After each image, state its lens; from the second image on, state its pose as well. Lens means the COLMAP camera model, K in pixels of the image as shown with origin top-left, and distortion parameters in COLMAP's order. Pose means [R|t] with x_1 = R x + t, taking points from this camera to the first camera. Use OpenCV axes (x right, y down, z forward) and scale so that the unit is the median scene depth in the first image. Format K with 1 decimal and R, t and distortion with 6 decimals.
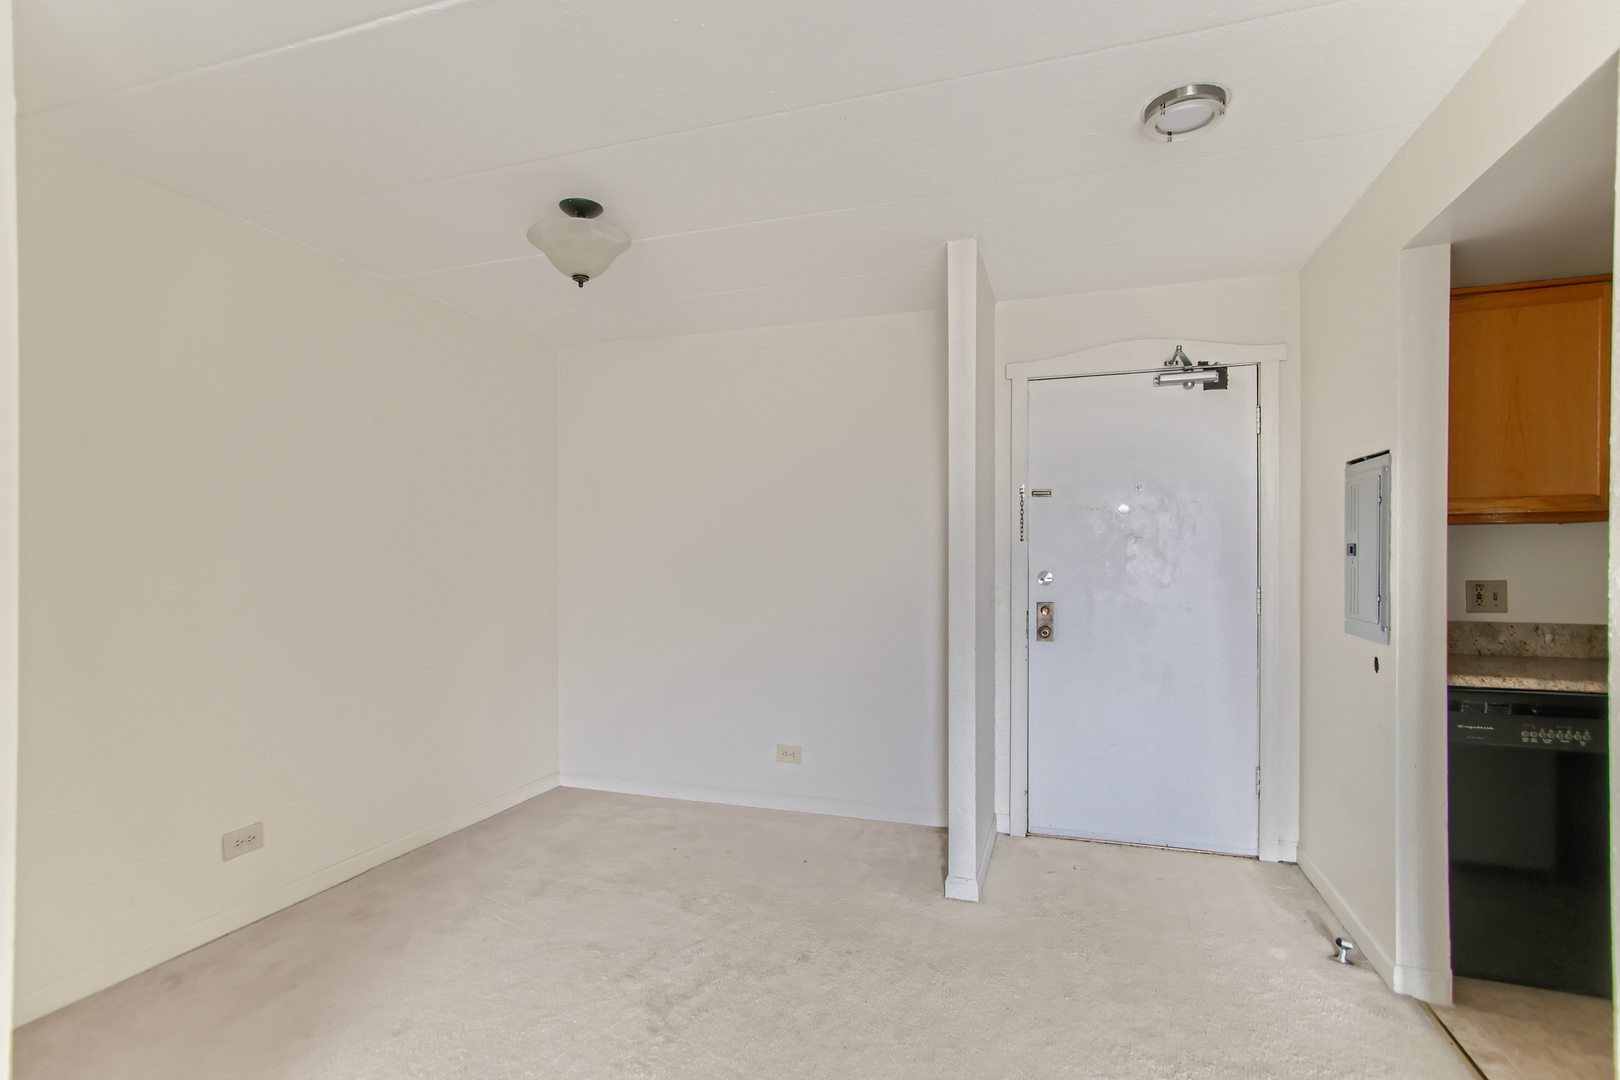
lens RADIAL K [[782.7, 0, 819.3], [0, 782.7, 540.4], [0, 0, 1]] dist [-0.000790, -0.000429]
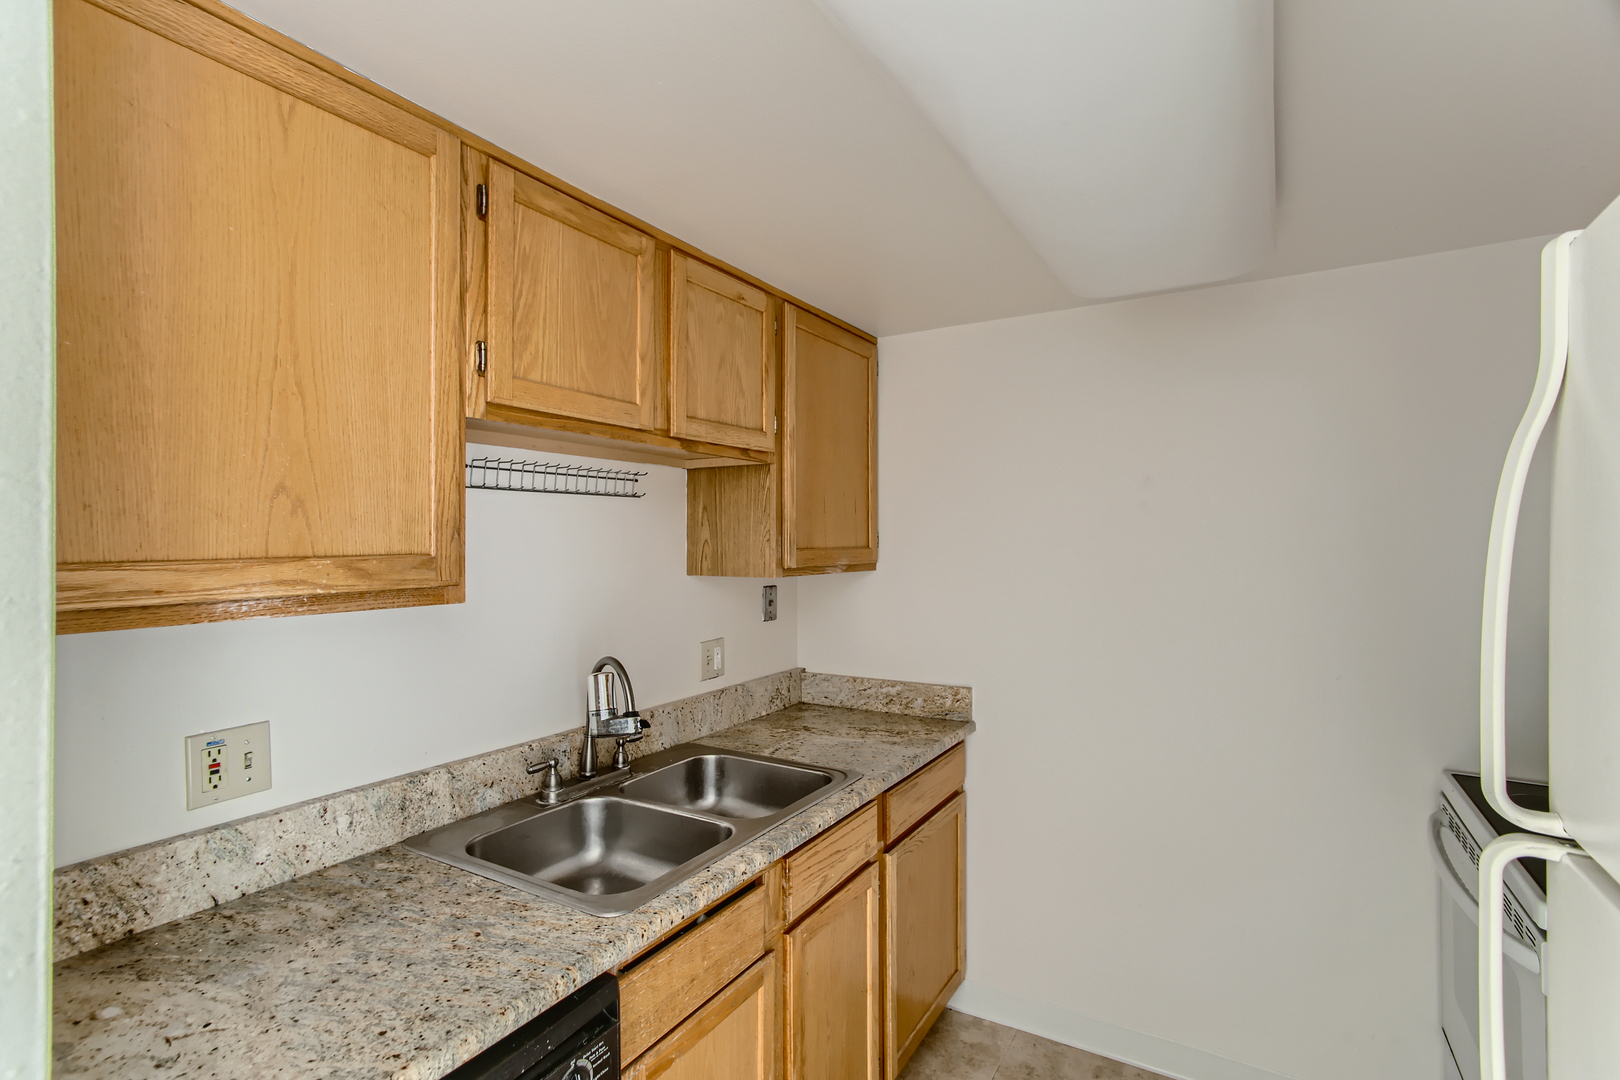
lens RADIAL K [[782.7, 0, 819.5], [0, 782.7, 547.9], [0, 0, 1]] dist [-0.000790, -0.000429]
pose [[0.222585, 0.023238, 0.974636, 0.542612], [0.036516, 0.998816, -0.032154, -0.036476], [-0.974229, 0.042747, 0.221473, 0.628255]]
